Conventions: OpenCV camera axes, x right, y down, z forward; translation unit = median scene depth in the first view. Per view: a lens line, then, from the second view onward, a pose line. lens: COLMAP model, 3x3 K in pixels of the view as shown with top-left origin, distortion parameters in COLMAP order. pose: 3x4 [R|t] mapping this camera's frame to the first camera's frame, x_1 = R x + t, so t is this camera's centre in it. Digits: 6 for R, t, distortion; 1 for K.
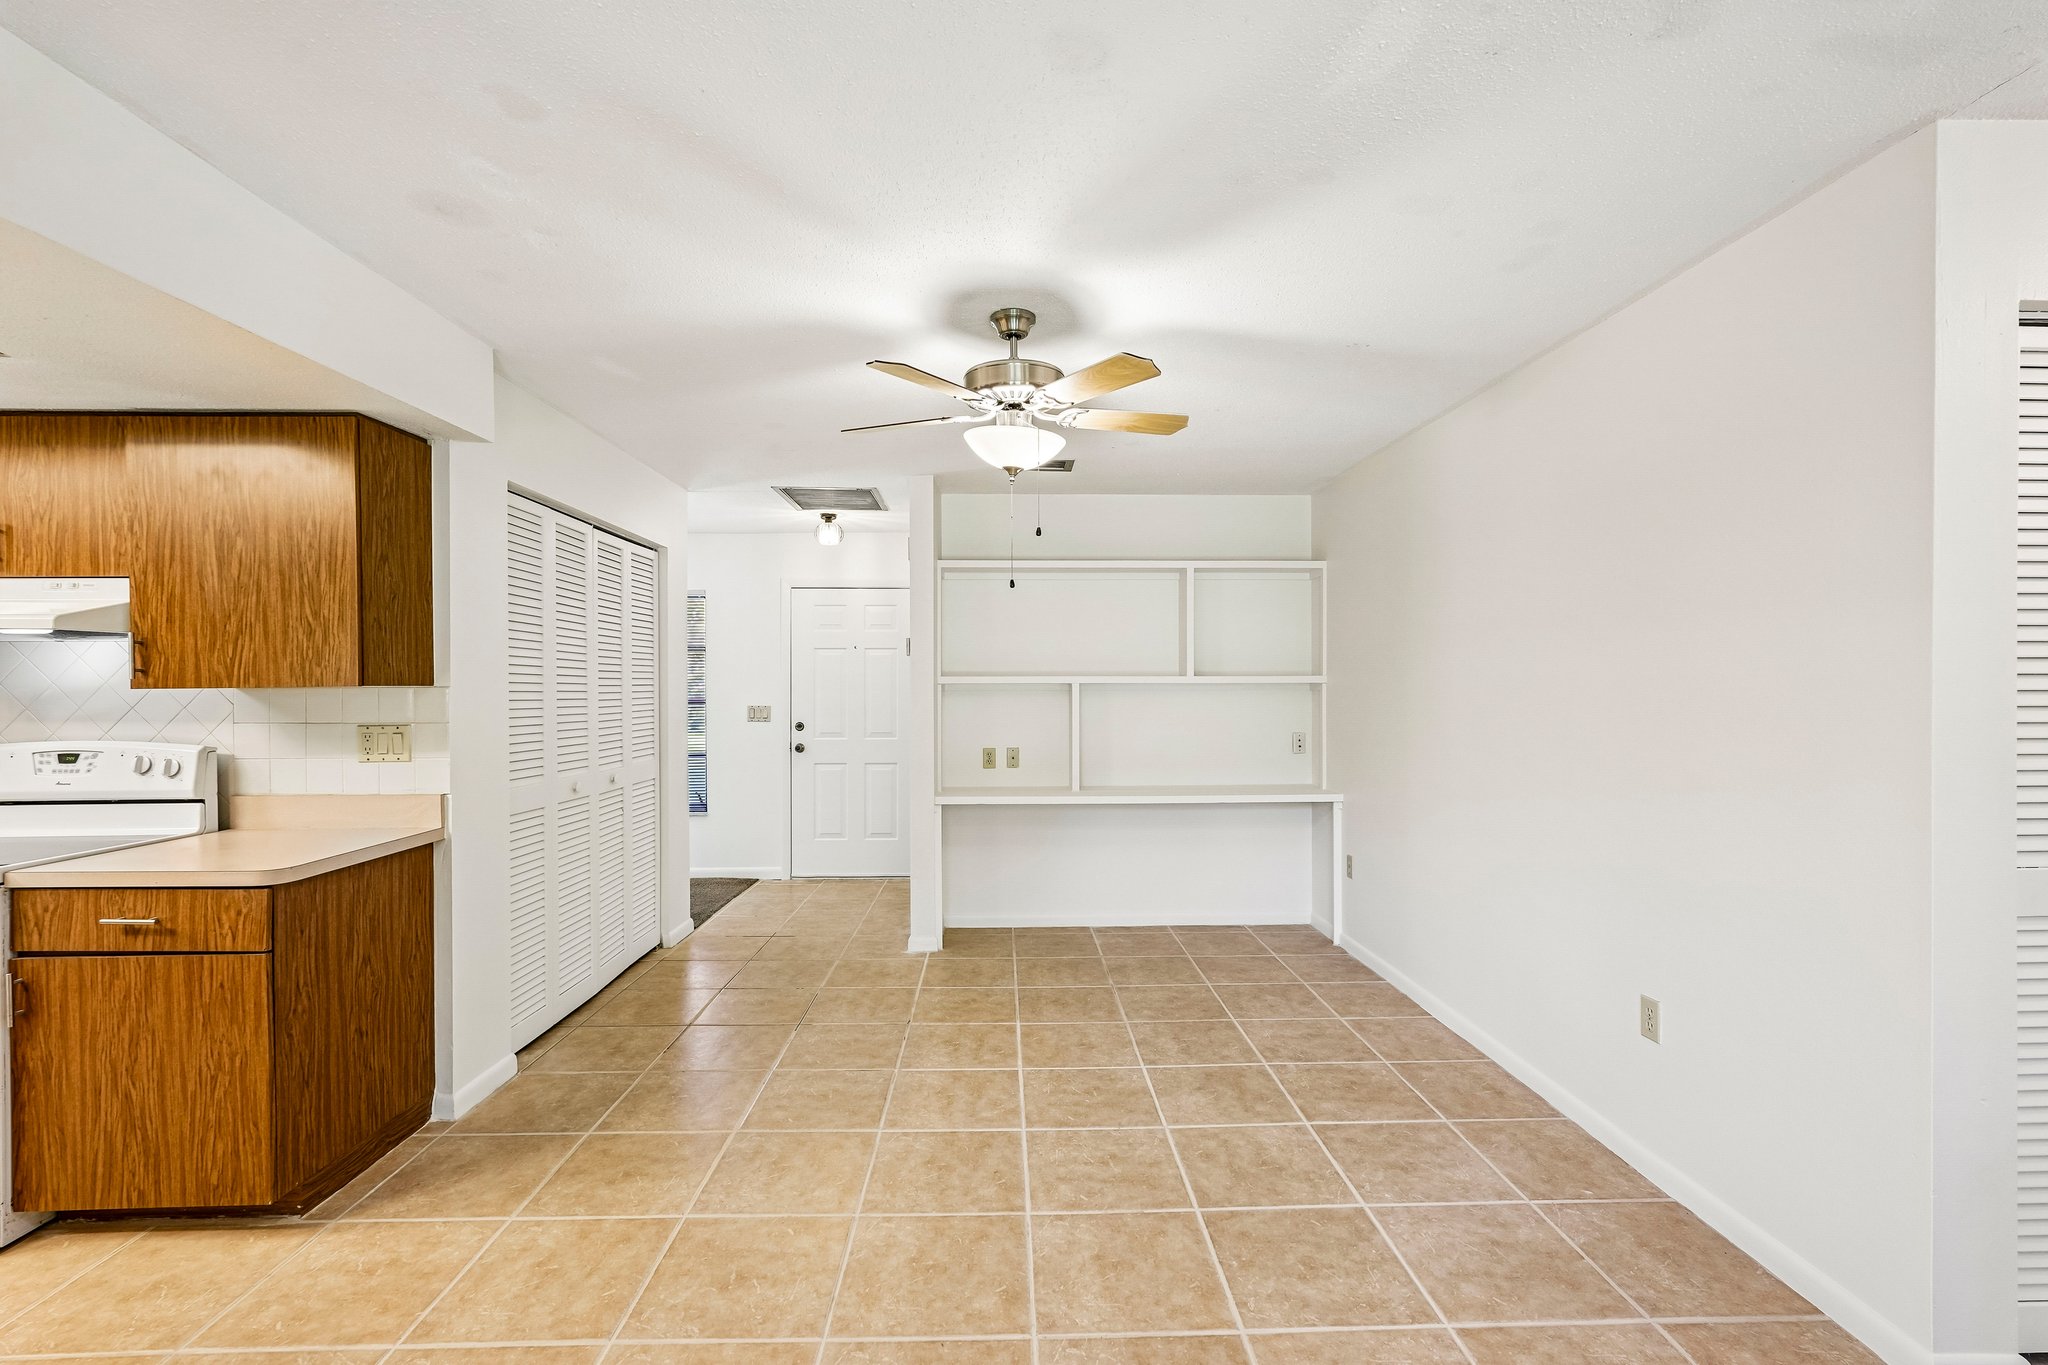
lens RADIAL K [[900.7, 0, 1024.9], [0, 900.7, 688.9], [0, 0, 1]] dist [-0.017528, 0.009146]
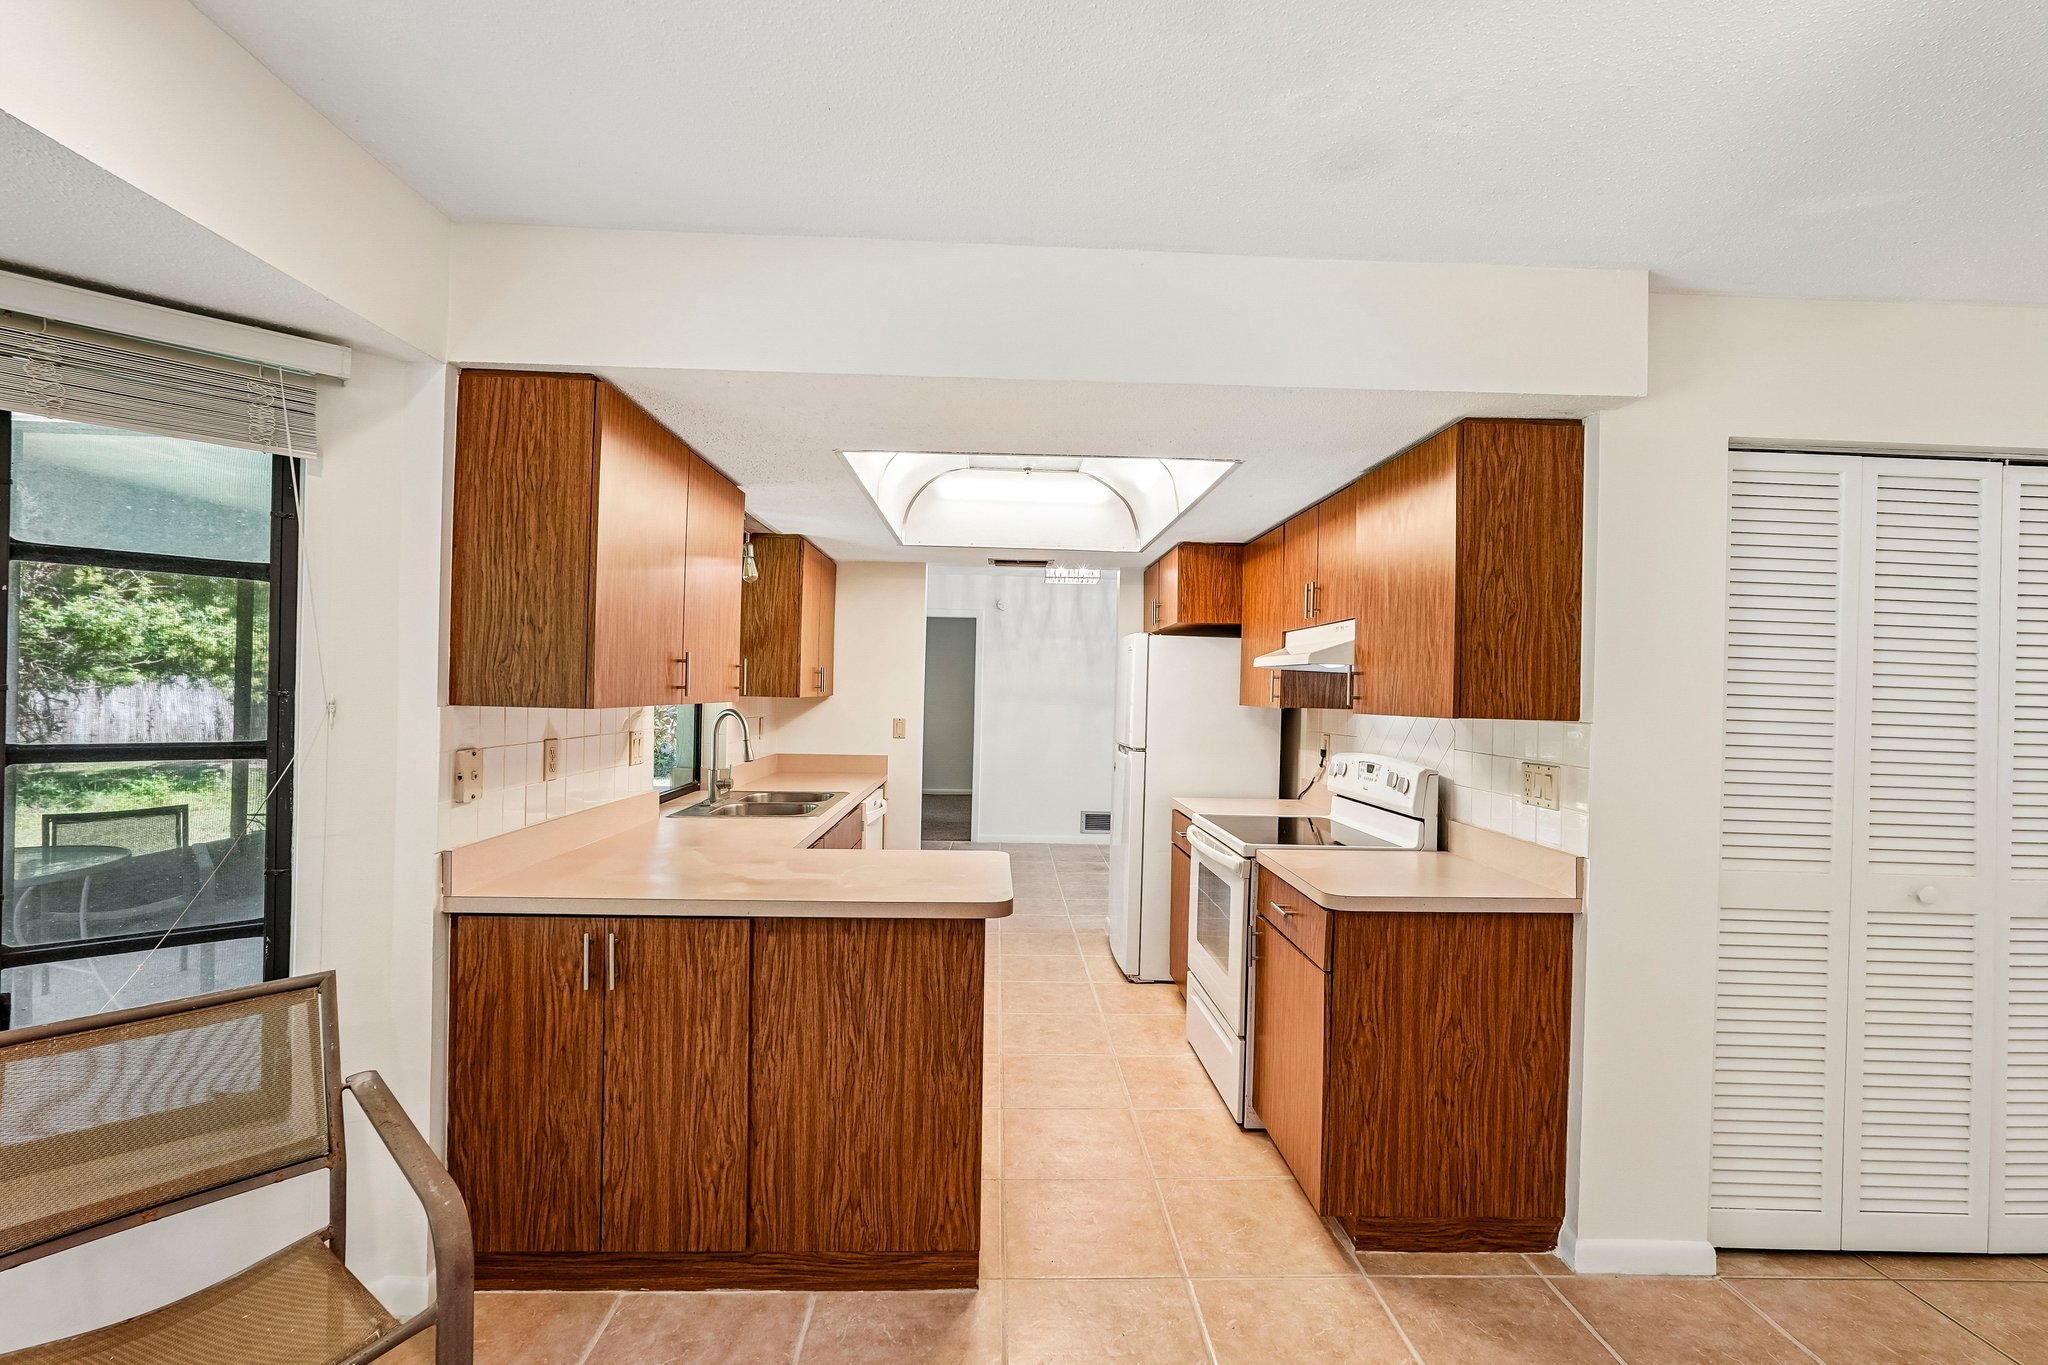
lens RADIAL K [[900.7, 0, 1024.9], [0, 900.7, 688.9], [0, 0, 1]] dist [-0.017528, 0.009146]
pose [[0.004052, 0.003938, -0.999984, 0.166021], [-0.027856, 0.999605, 0.003824, -0.024356], [0.999604, 0.027840, 0.004160, 0.561116]]
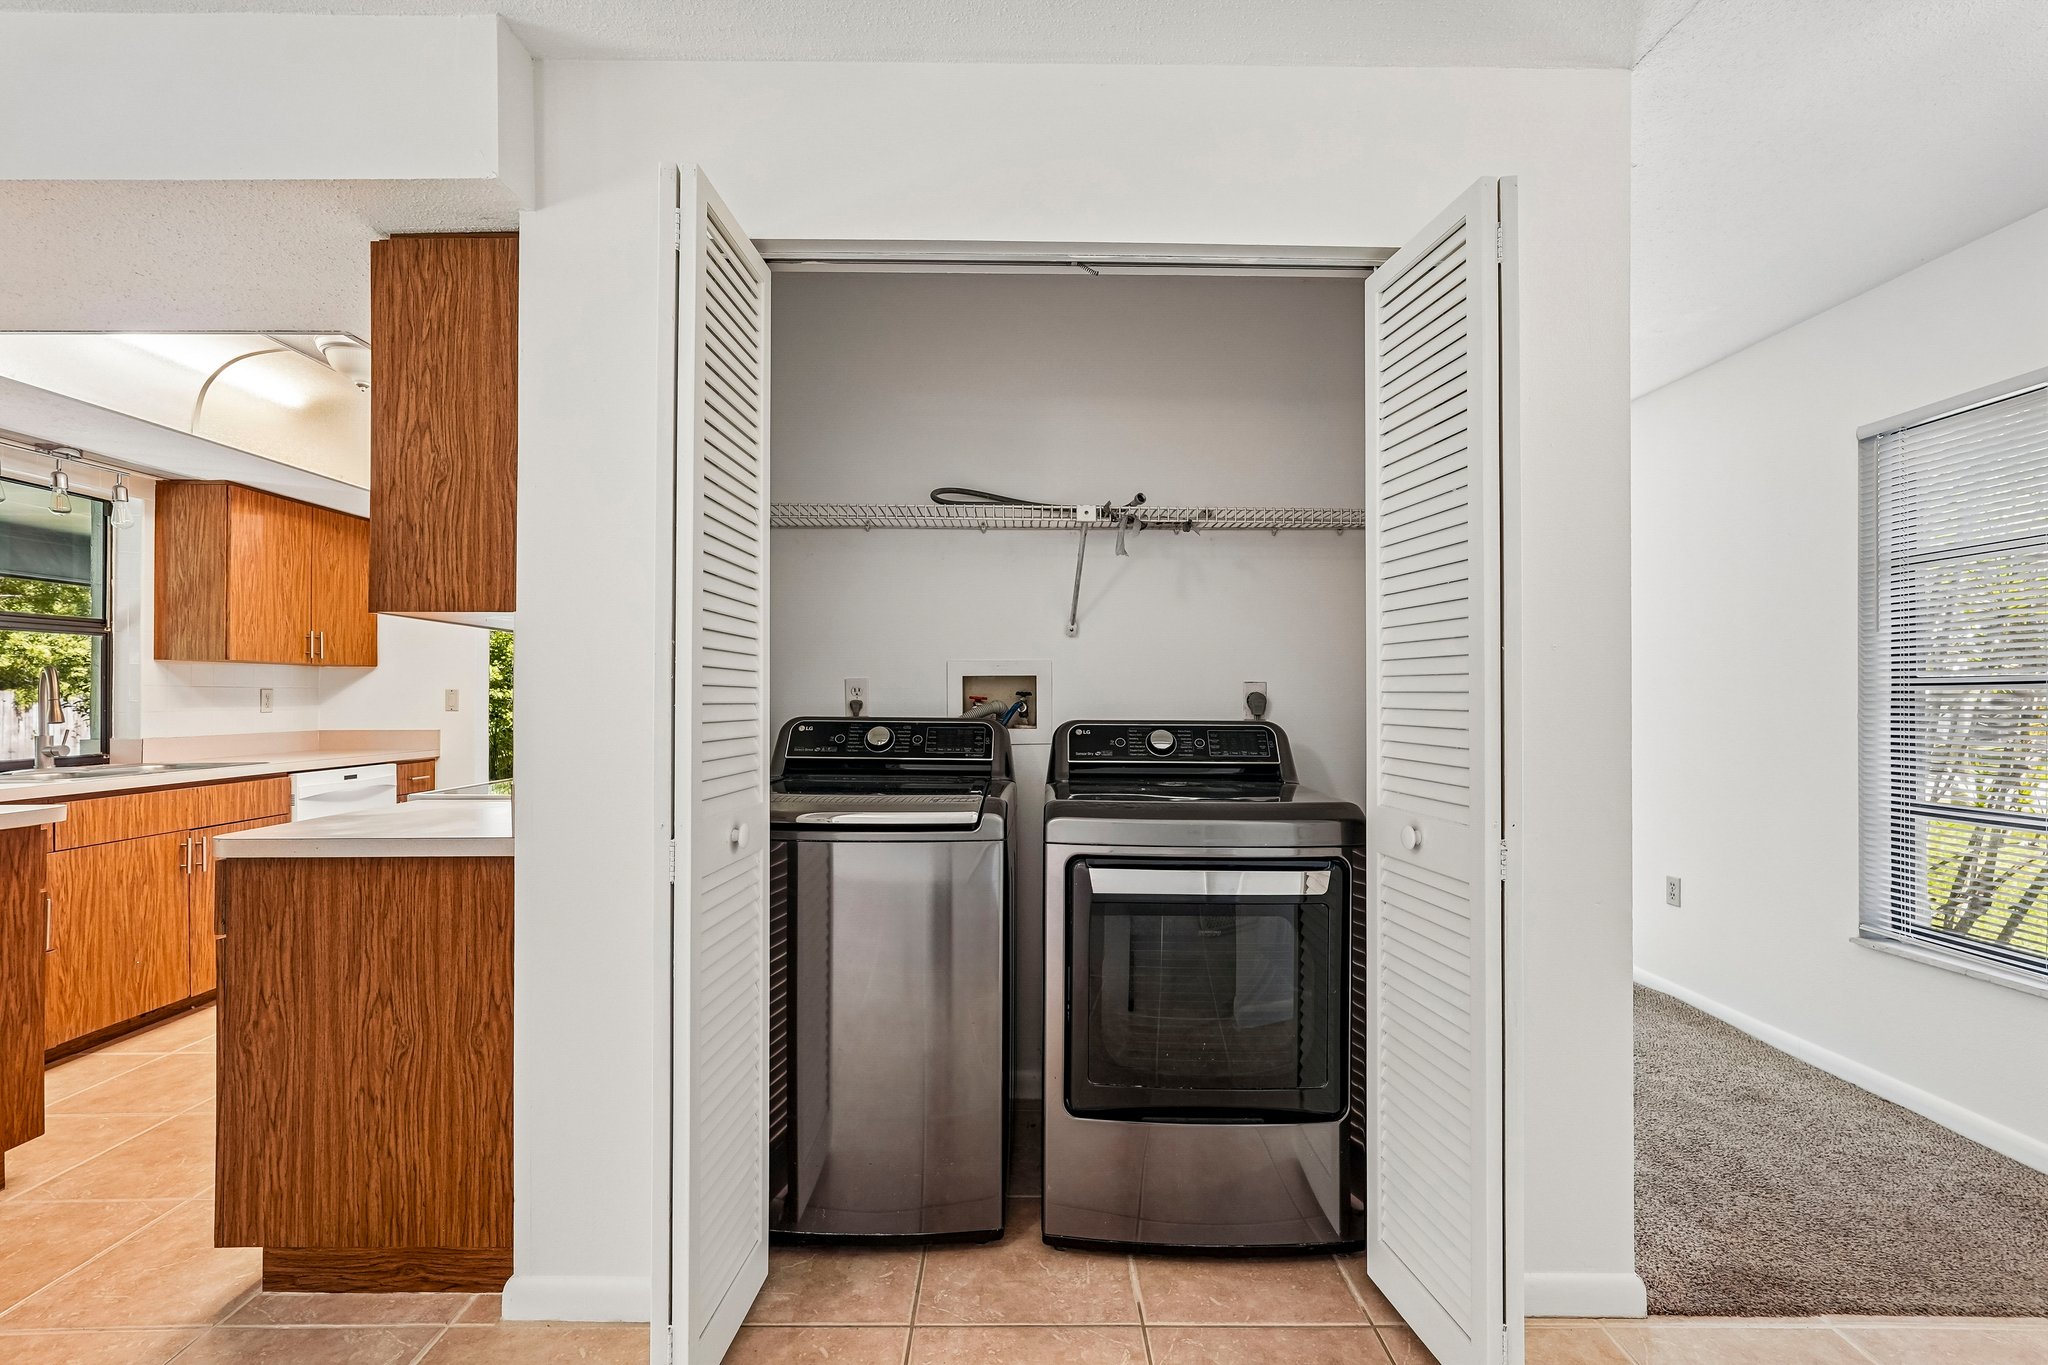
lens RADIAL K [[900.7, 0, 1024.9], [0, 900.7, 688.9], [0, 0, 1]] dist [-0.017528, 0.009146]
pose [[-0.016935, -0.001947, -0.999855, -0.035653], [-0.004771, 0.999987, -0.001866, 0.057351], [0.999845, 0.004739, -0.016944, 1.541617]]
